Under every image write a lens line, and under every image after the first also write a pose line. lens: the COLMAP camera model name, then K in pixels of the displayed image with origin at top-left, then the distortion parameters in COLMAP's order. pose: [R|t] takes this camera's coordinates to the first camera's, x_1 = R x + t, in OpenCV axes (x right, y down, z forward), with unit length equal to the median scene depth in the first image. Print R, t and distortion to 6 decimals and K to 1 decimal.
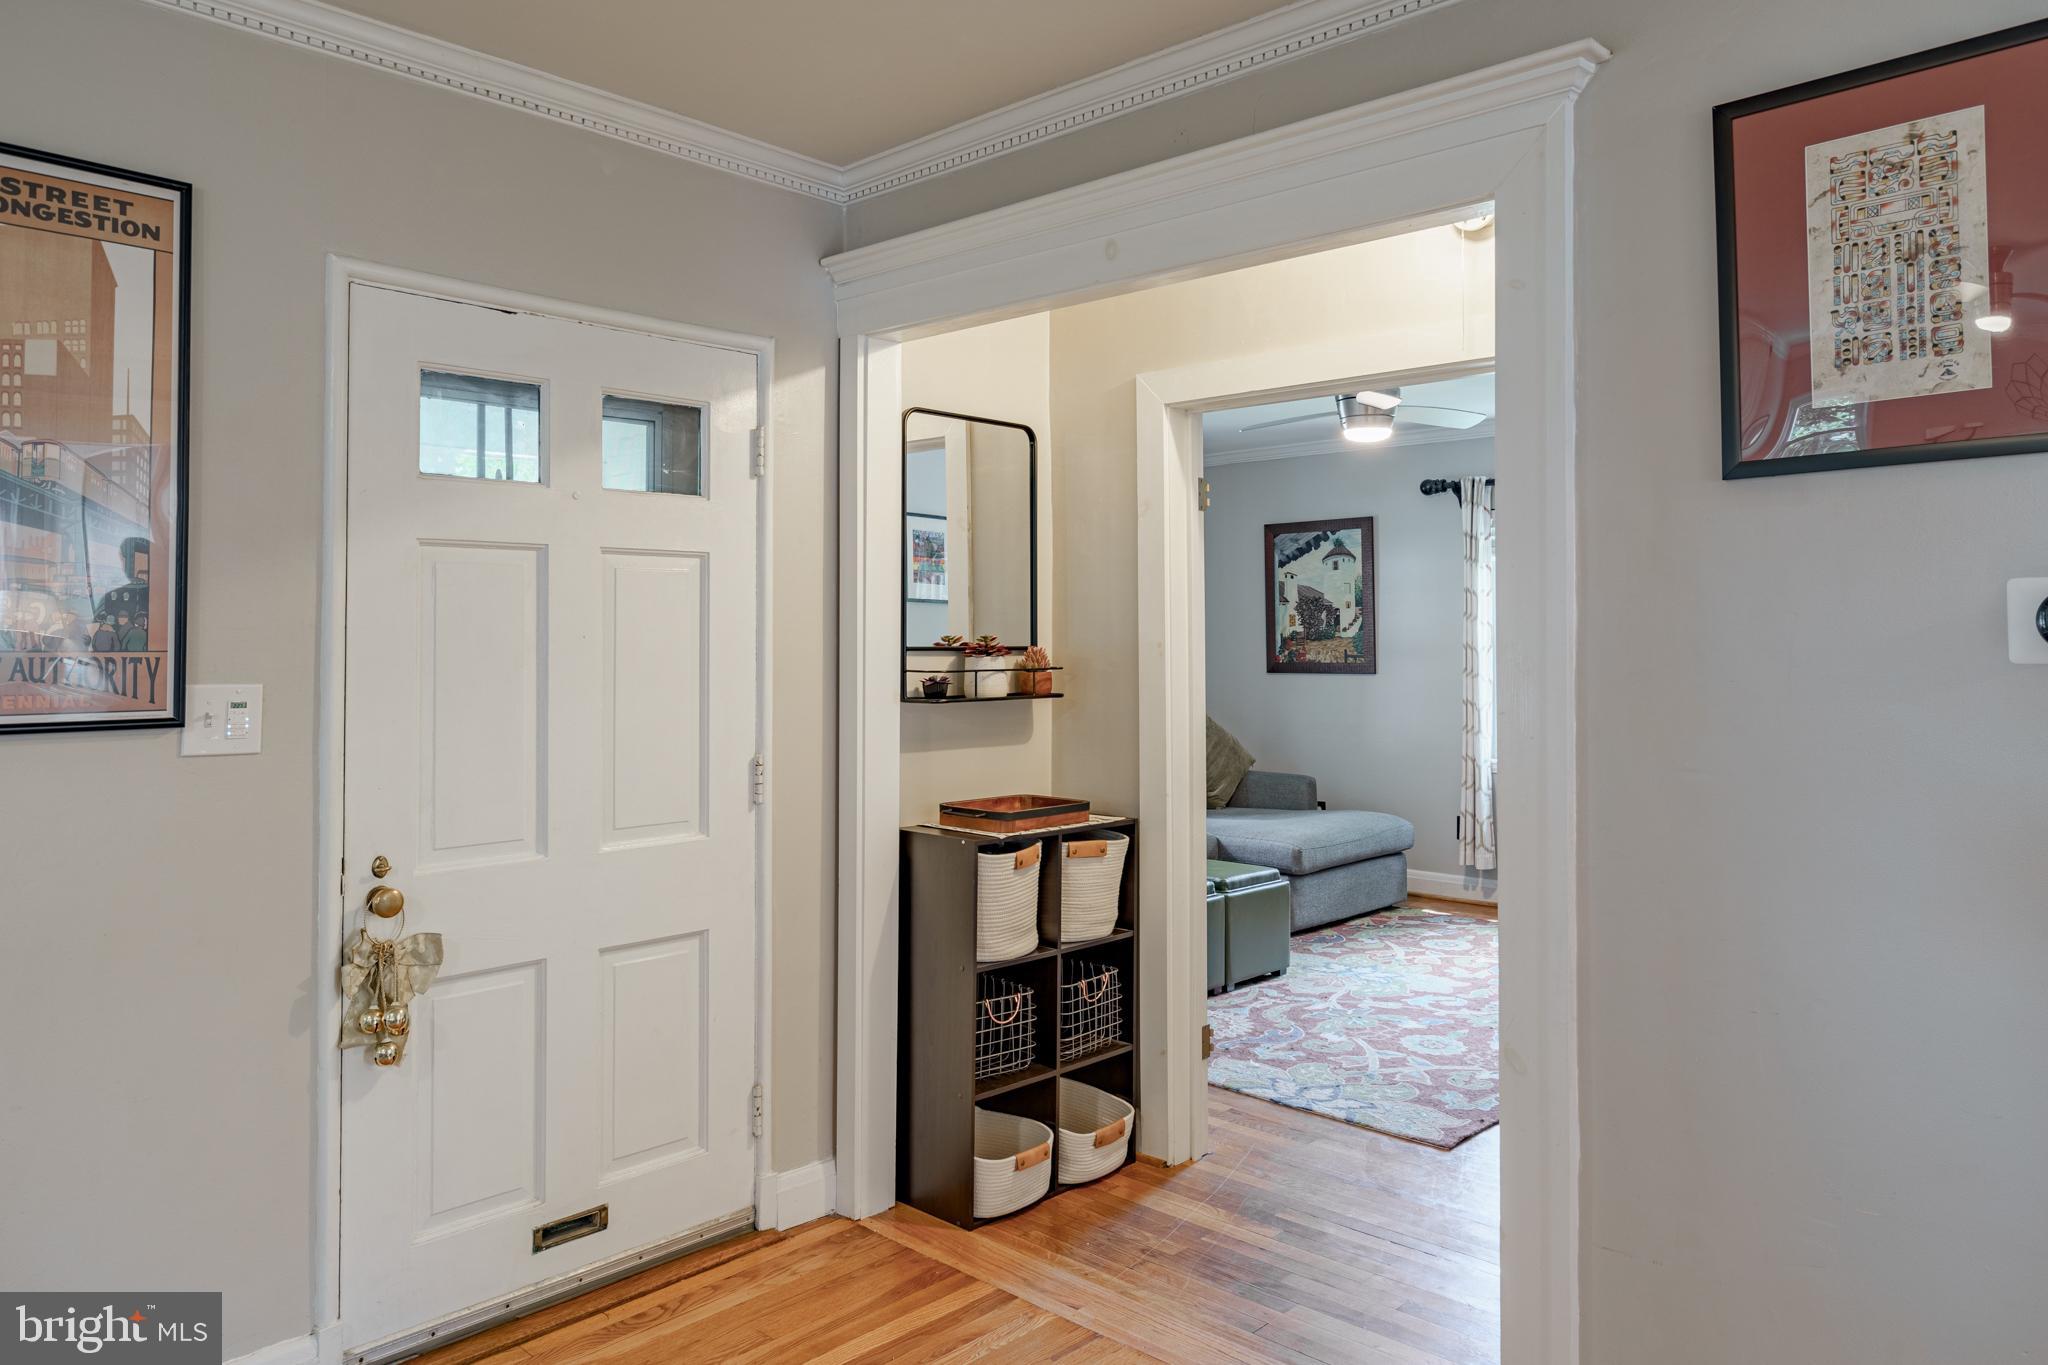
lens RADIAL K [[1379.8, 0, 1063.4], [0, 1379.8, 607.1], [0, 0, 1]] dist [-0.008555, 0.003512]
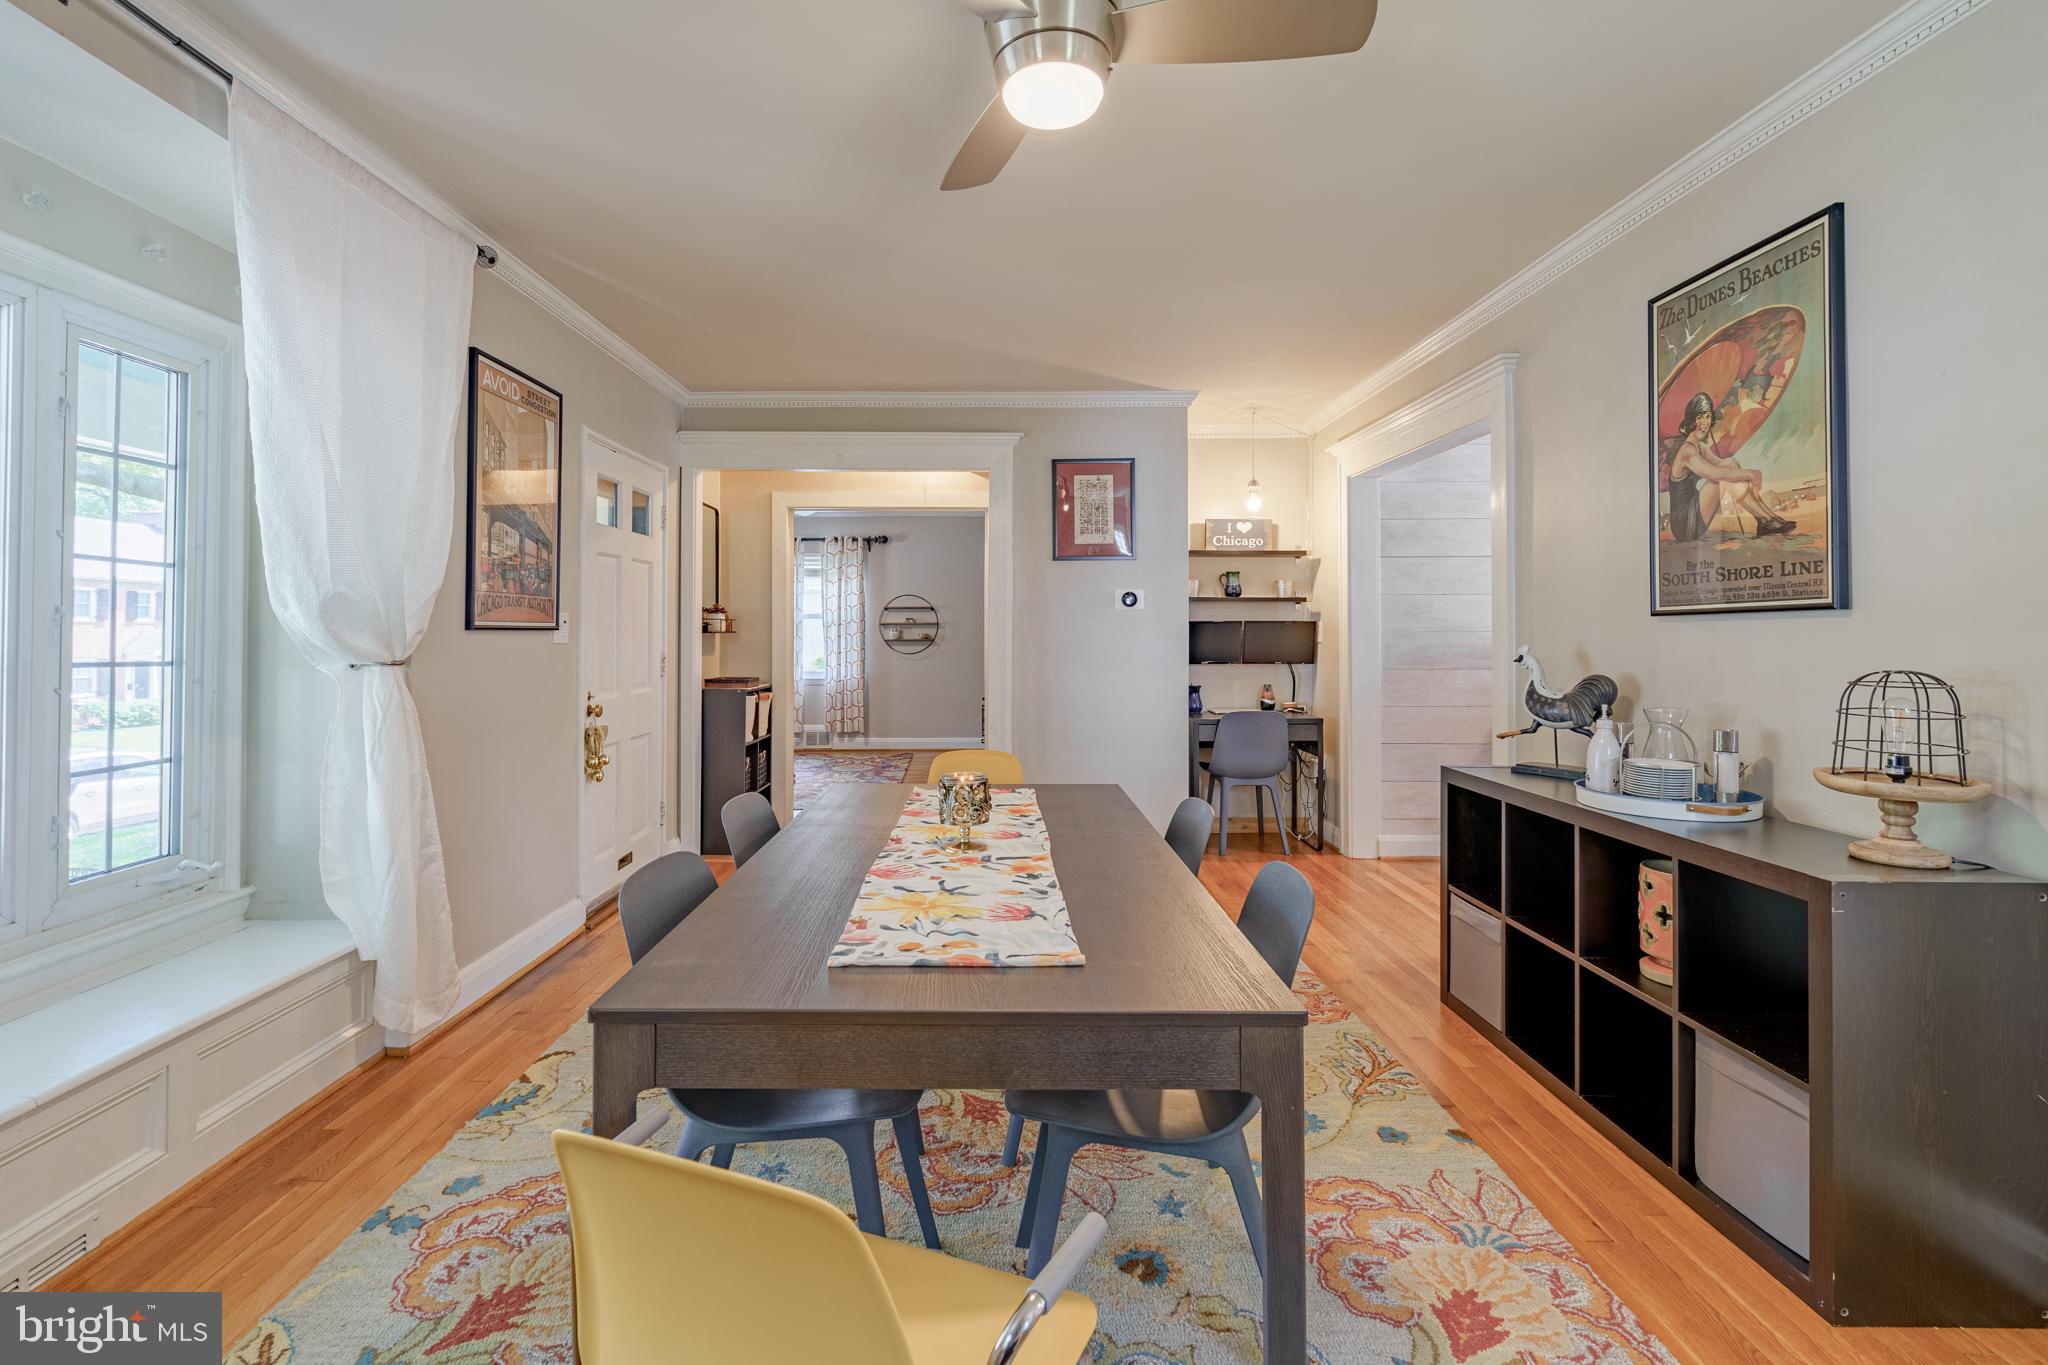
lens RADIAL K [[948.1, 0, 974.9], [0, 948.1, 622.2], [0, 0, 1]] dist [0.002050, -0.000180]
pose [[0.743514, 0.010601, 0.668636, -0.505545], [-0.018014, 0.999829, 0.004180, 0.023332], [-0.668477, -0.015153, 0.743578, -0.276393]]
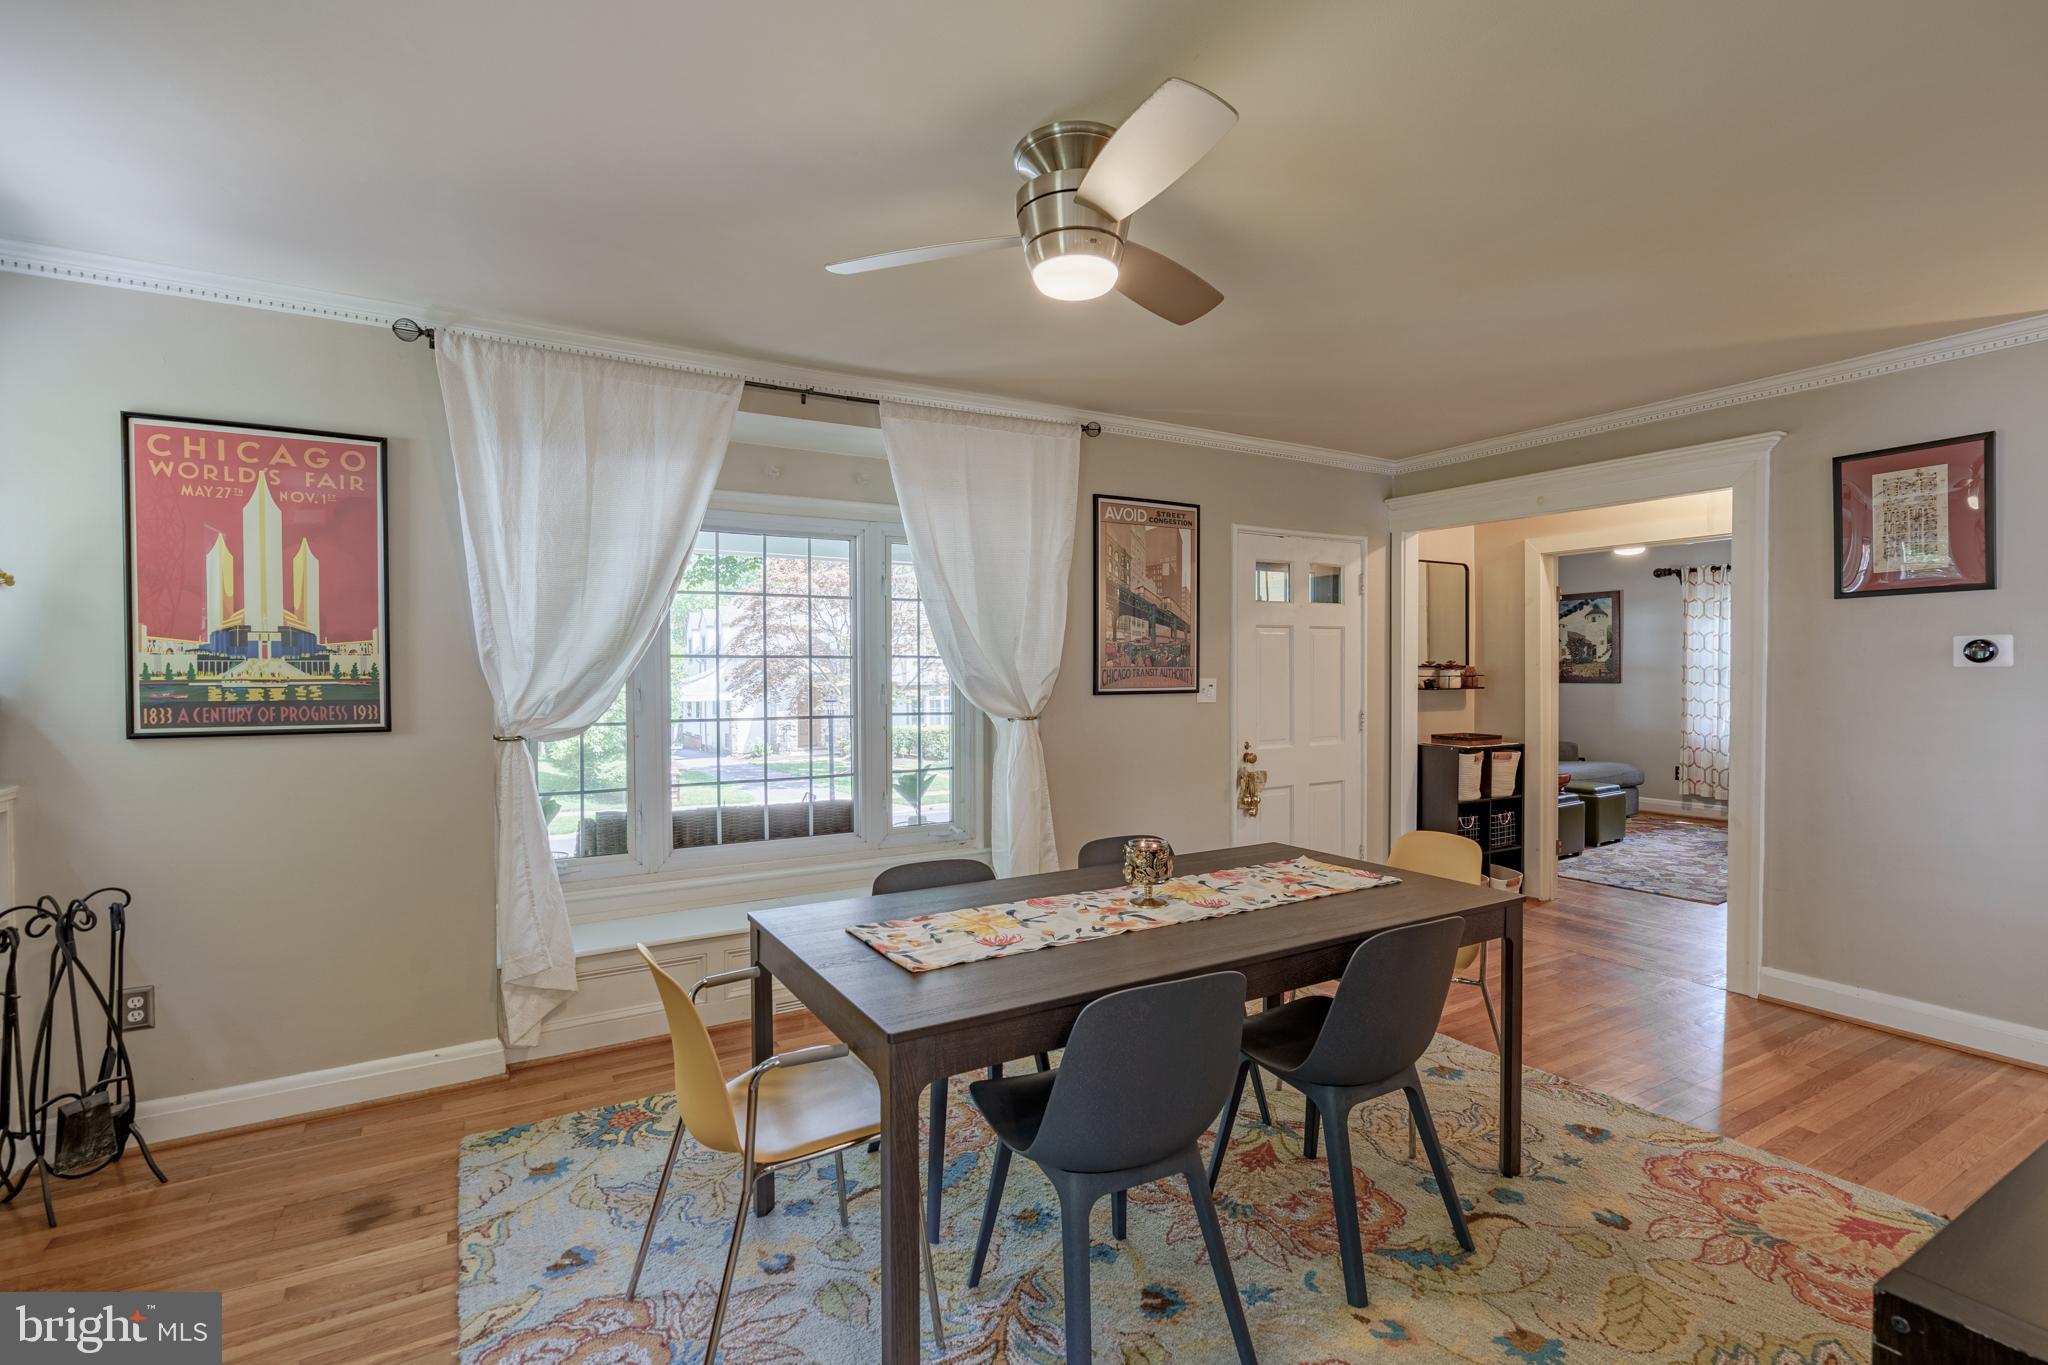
lens RADIAL K [[948.1, 0, 1036.4], [0, 948.1, 682.6], [0, 0, 1]] dist [0.002050, -0.000180]
pose [[0.957652, 0.003709, -0.287903, -0.167568], [0.008463, 0.999122, 0.041020, -0.008173], [0.287803, -0.041720, 0.956781, -0.434476]]
